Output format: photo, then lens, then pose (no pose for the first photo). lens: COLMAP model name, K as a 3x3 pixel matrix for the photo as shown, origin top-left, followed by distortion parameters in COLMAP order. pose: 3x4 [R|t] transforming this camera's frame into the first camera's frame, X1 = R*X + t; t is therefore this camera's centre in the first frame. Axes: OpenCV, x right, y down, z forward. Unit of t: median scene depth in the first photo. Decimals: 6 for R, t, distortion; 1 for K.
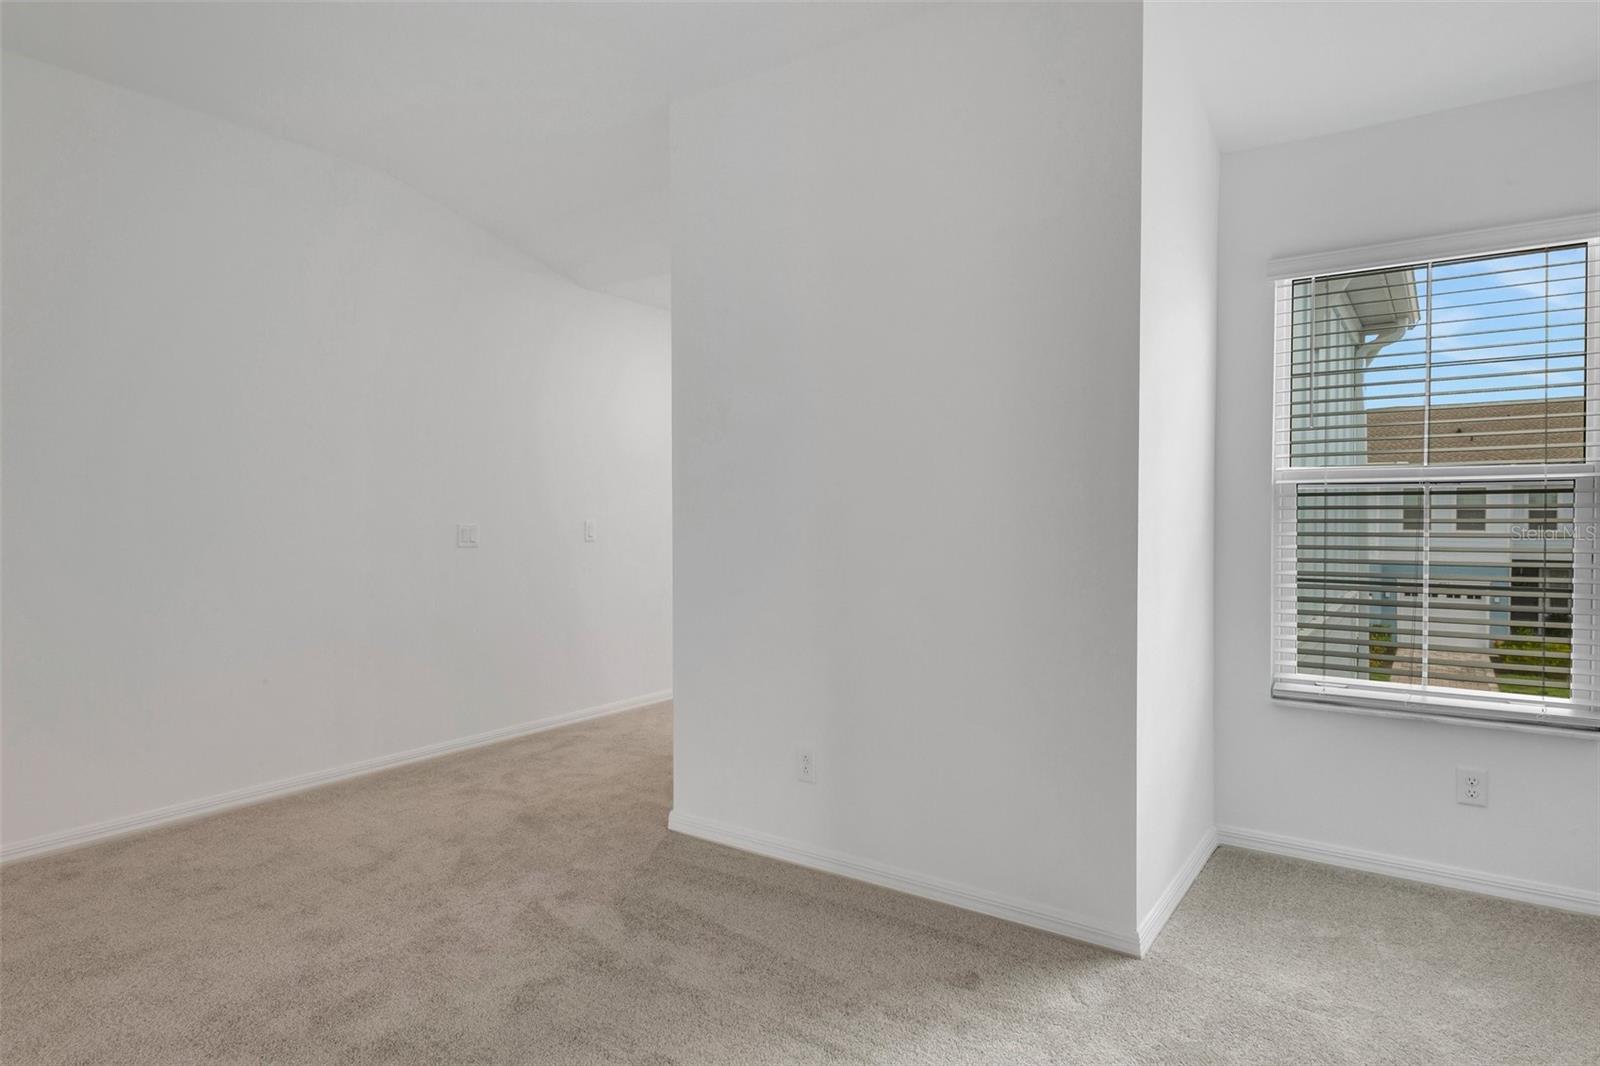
lens RADIAL K [[920.6, 0, 800.3], [0, 920.6, 526.9], [0, 0, 1]] dist [0.032037, -0.011151]
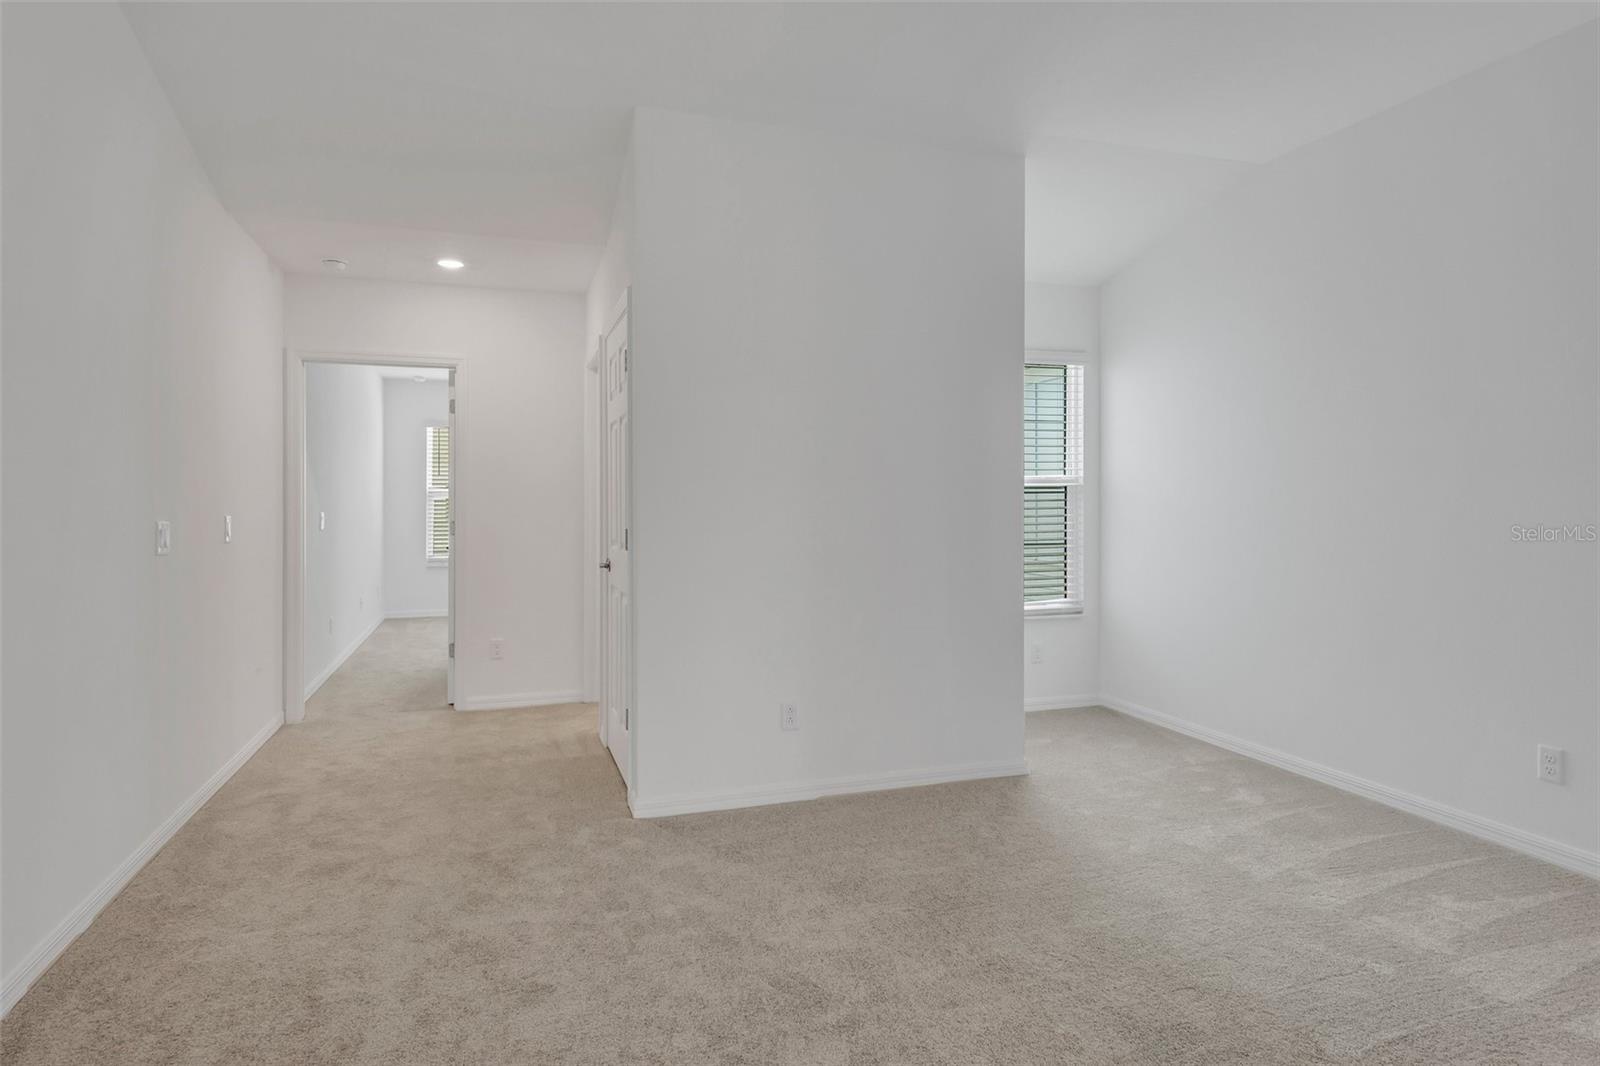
lens RADIAL K [[920.6, 0, 797.9], [0, 920.6, 519.5], [0, 0, 1]] dist [0.032037, -0.011151]
pose [[0.581133, -0.005731, 0.813788, -0.900337], [0.014389, 0.999891, -0.003234, 0.009099], [-0.813681, 0.013589, 0.581153, 0.282753]]
